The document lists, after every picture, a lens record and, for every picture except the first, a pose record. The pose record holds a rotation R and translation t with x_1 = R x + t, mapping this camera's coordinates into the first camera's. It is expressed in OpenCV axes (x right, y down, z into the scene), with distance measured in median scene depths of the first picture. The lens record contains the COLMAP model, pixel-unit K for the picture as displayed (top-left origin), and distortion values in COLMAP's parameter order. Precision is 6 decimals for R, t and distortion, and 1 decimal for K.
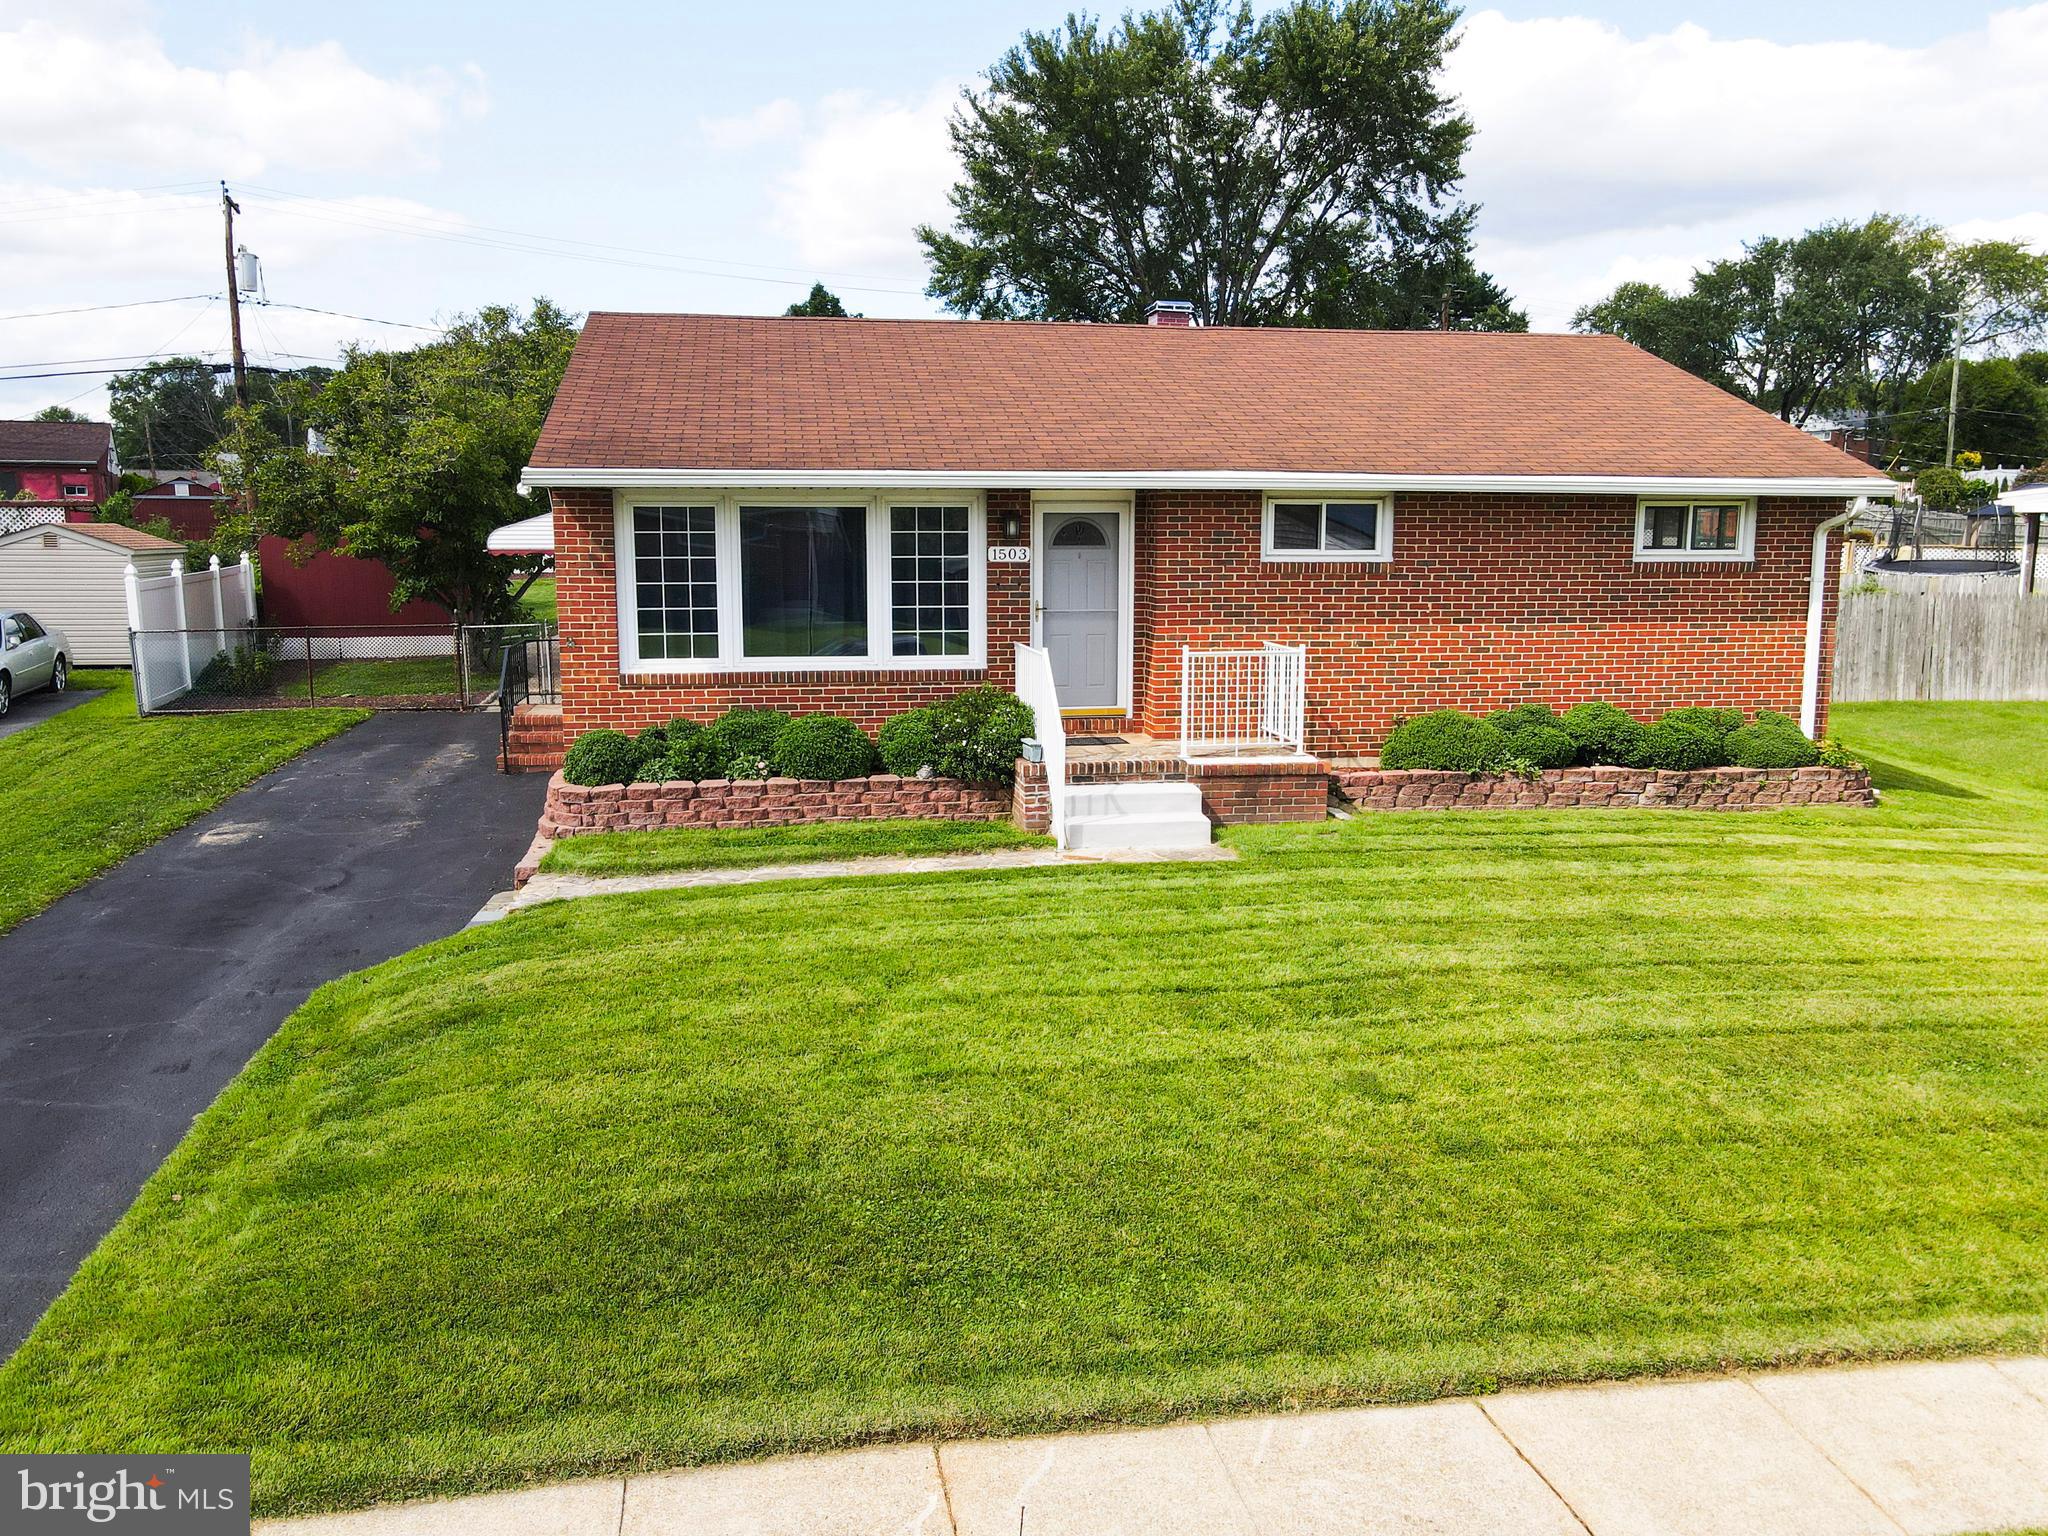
lens RADIAL K [[1501.1, 0, 1013.2], [0, 1501.1, 758.0], [0, 0, 1]] dist [-0.000601, 0.024379]
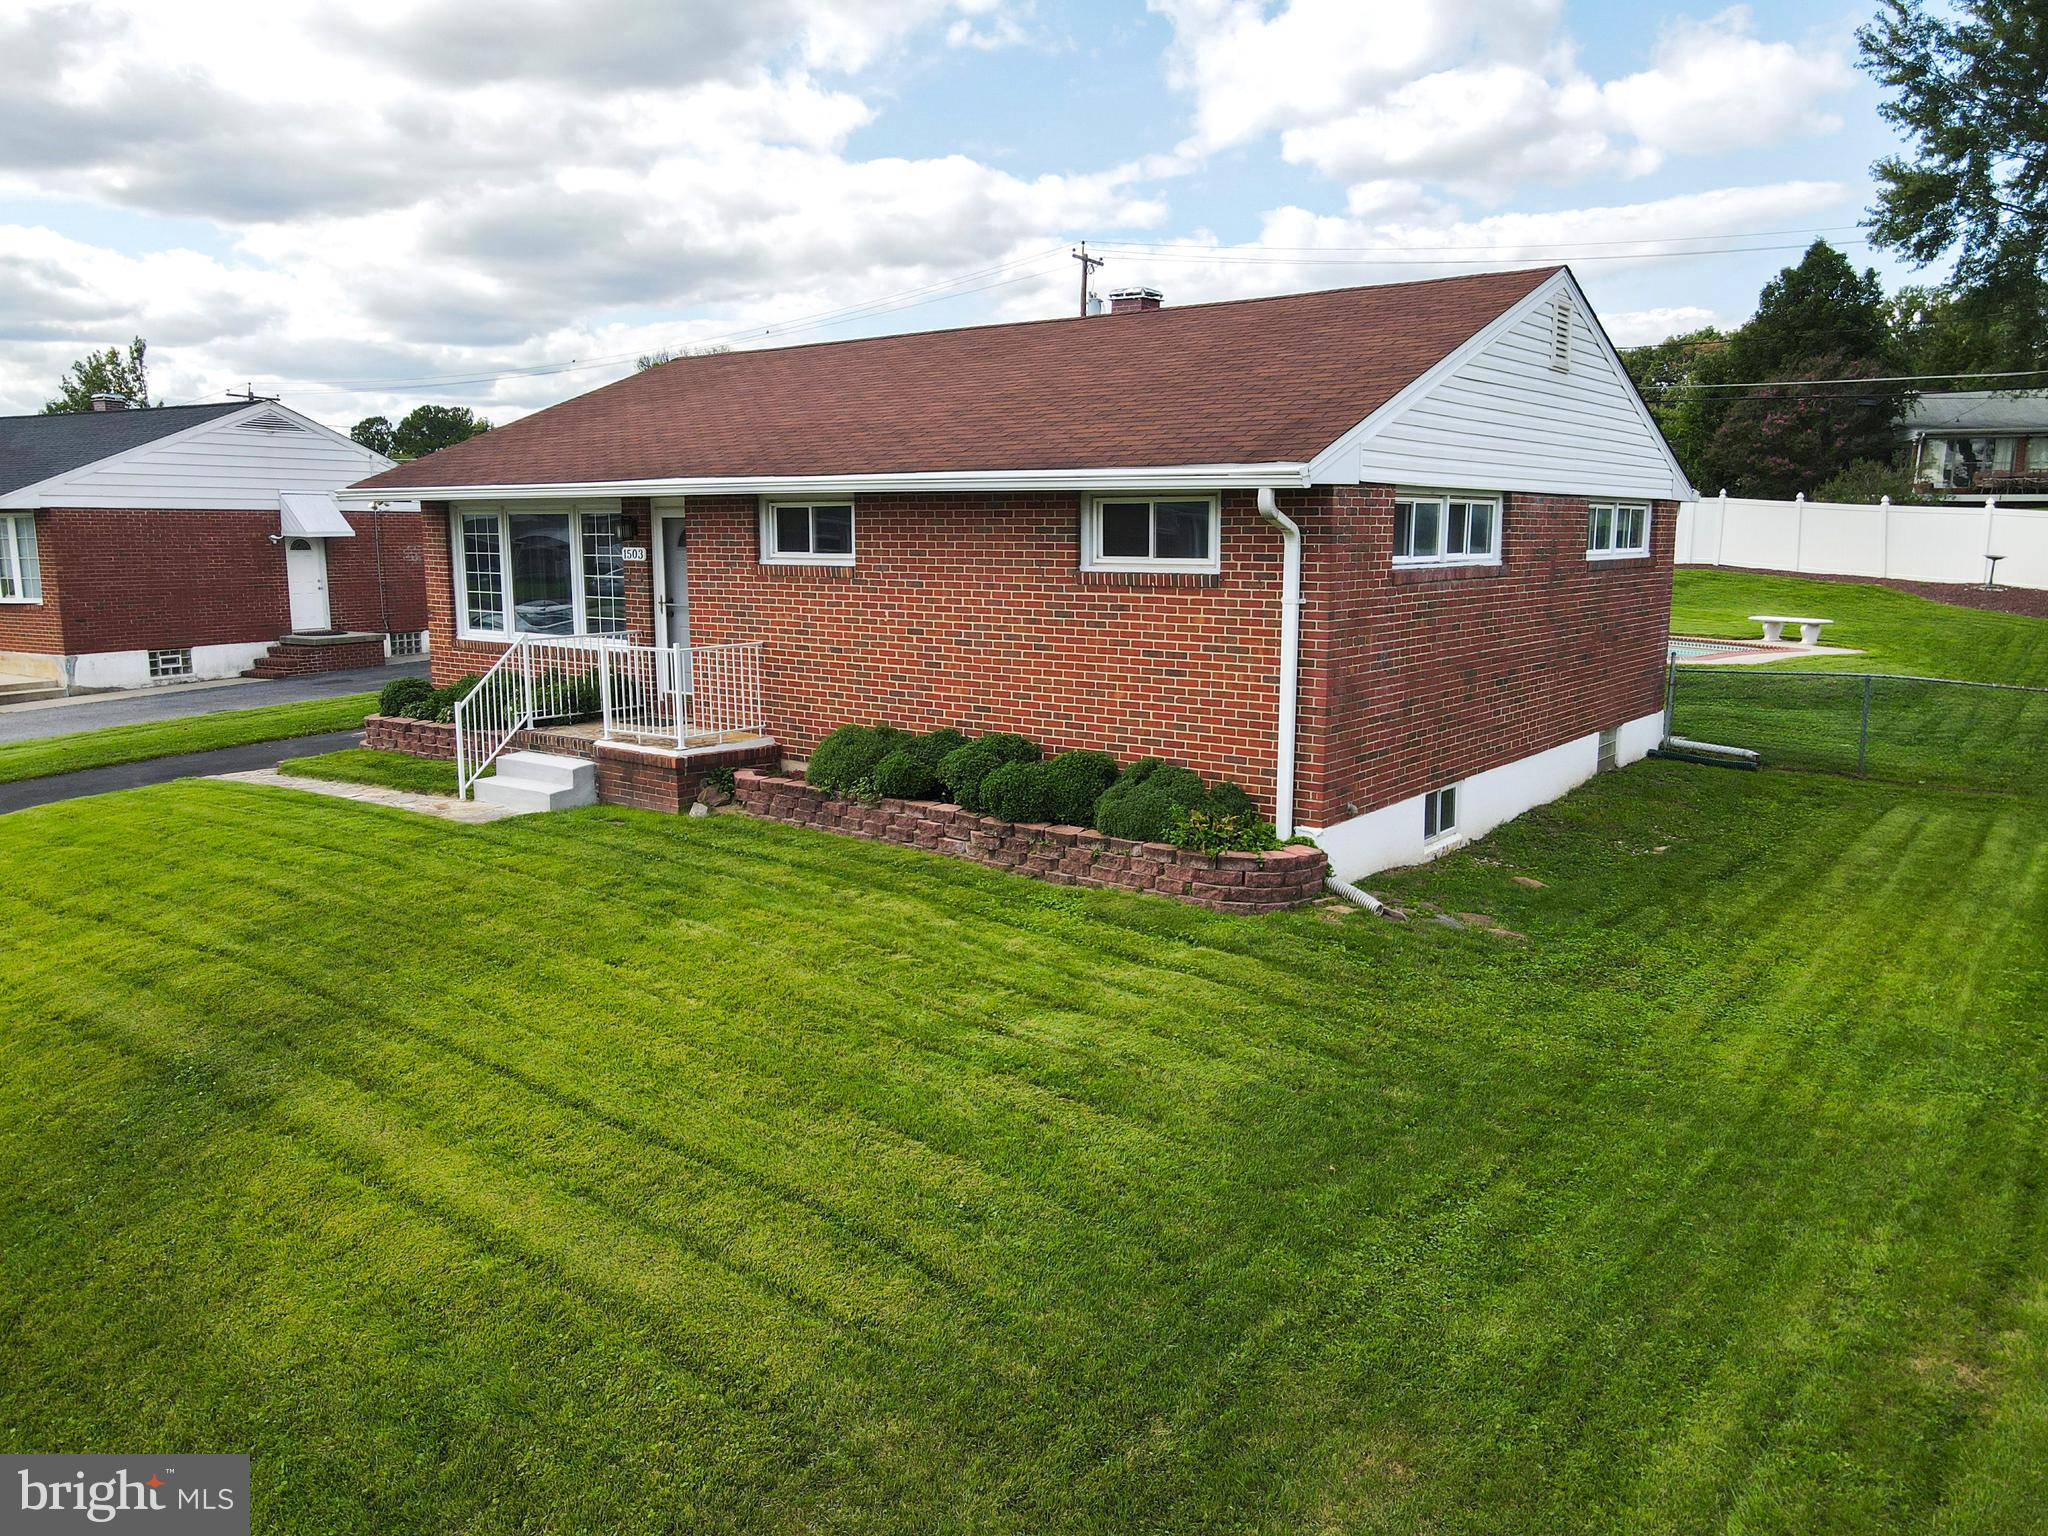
lens RADIAL K [[1501.1, 0, 1029.0], [0, 1501.1, 766.1], [0, 0, 1]] dist [-0.000601, 0.024379]
pose [[0.680455, 0.112649, -0.724080, 1.039527], [-0.108827, 0.992691, 0.052169, -0.066137], [0.724664, 0.043301, 0.687741, 0.427671]]
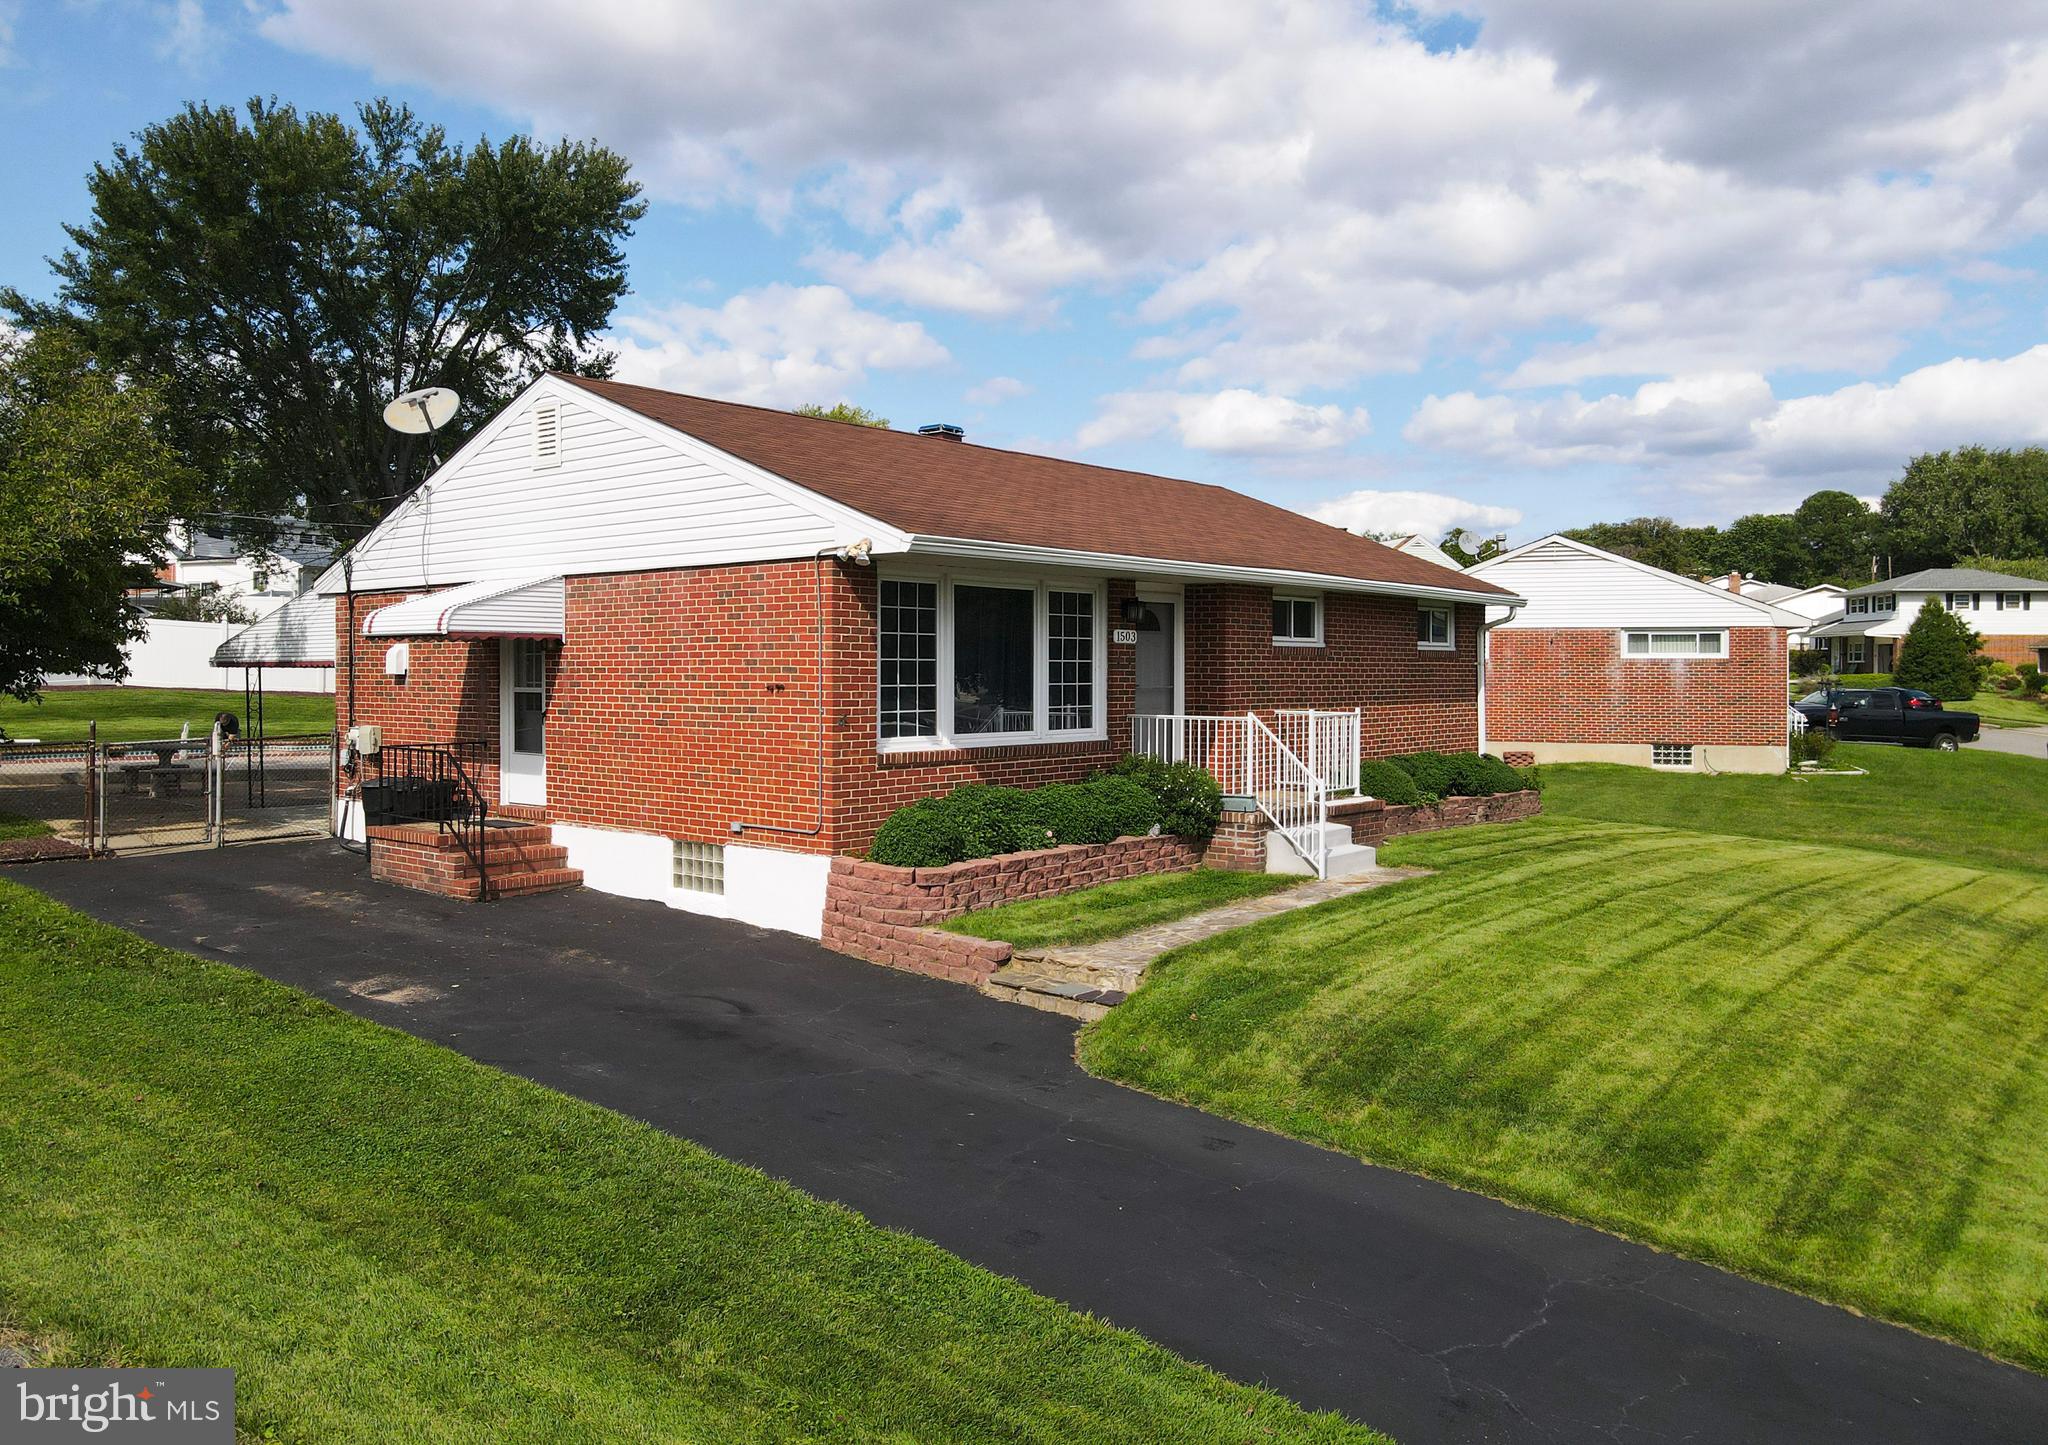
lens RADIAL K [[1469.8, 0, 1026.7], [0, 1469.8, 726.4], [0, 0, 1]] dist [0.002786, 0.001577]
pose [[0.768376, -0.026206, 0.639461, -0.746295], [0.095714, 0.992630, -0.074331, 0.004473], [-0.632800, 0.118320, 0.765222, 0.217202]]
